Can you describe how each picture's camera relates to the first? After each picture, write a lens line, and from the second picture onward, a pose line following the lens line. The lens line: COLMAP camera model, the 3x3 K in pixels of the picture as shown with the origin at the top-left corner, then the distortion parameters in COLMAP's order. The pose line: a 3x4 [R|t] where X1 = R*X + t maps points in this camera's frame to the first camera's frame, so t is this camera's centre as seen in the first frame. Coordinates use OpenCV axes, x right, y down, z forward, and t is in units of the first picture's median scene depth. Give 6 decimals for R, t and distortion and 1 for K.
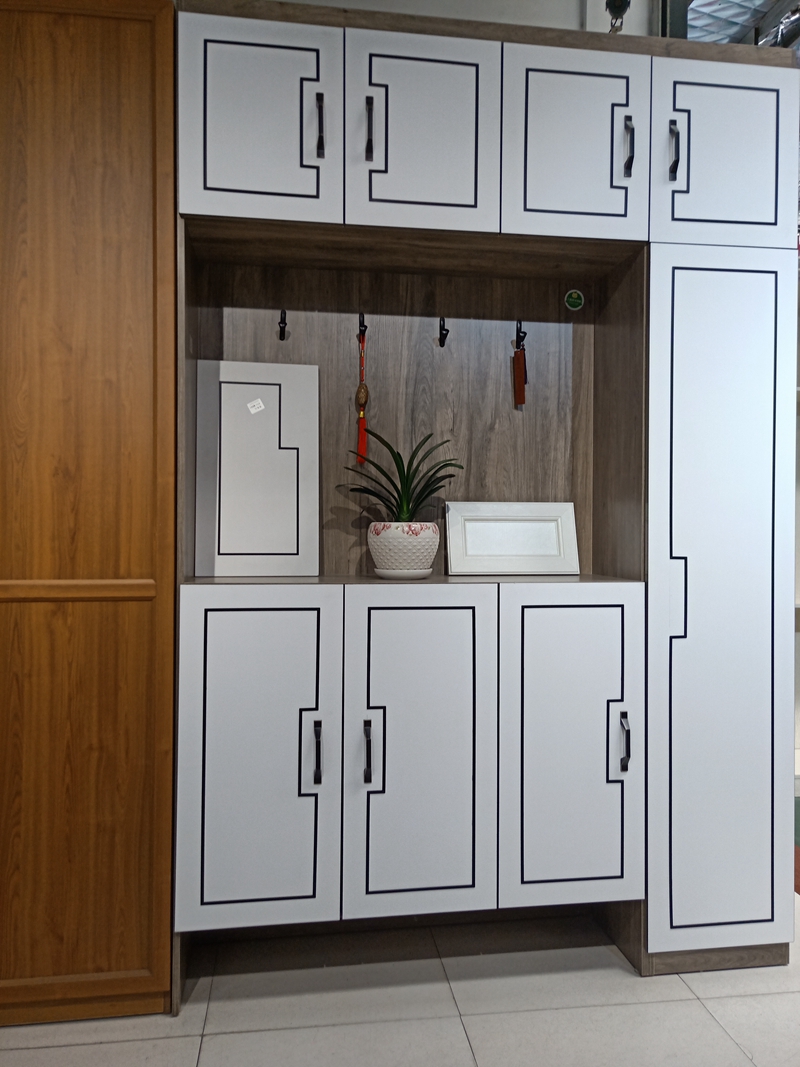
lens RADIAL K [[808.2, 0, 400.3], [0, 808.2, 528.6], [0, 0, 1]] dist [0.046104, -0.021124]
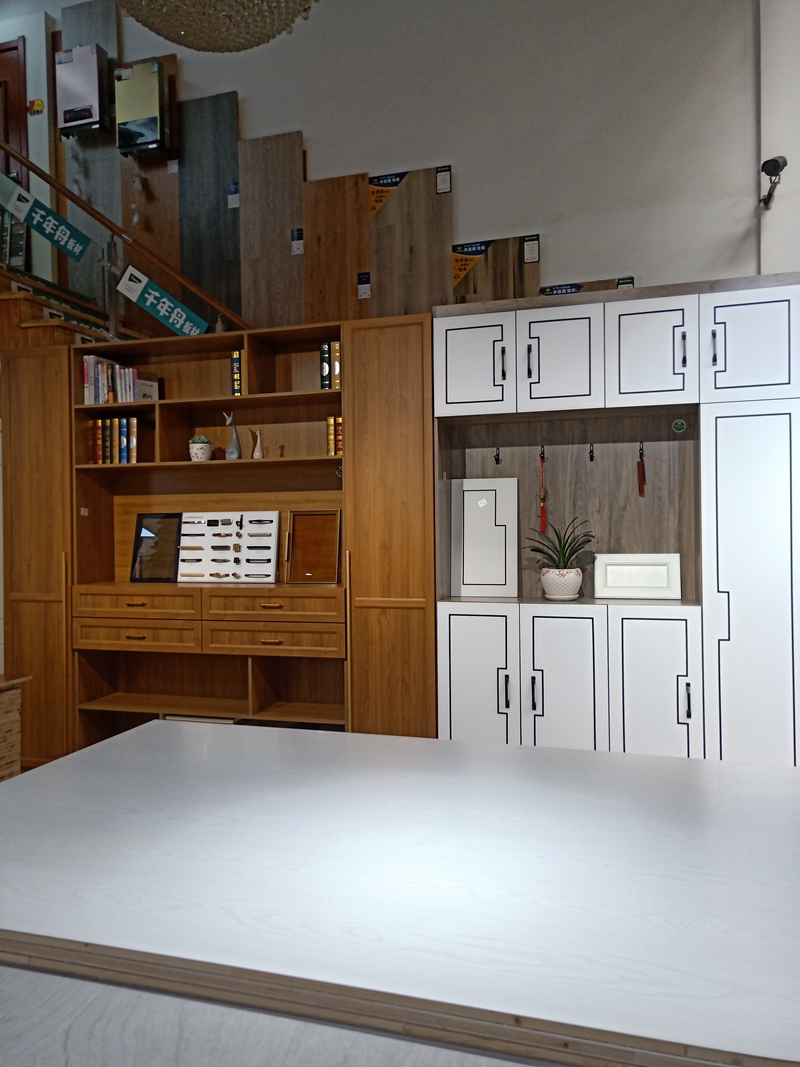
lens RADIAL K [[808.2, 0, 397.5], [0, 808.2, 534.8], [0, 0, 1]] dist [0.046104, -0.021124]
pose [[0.908769, -0.011119, -0.417152, 0.446587], [0.014693, 0.999878, 0.005357, -0.101926], [0.417041, -0.010997, 0.908821, -0.803544]]
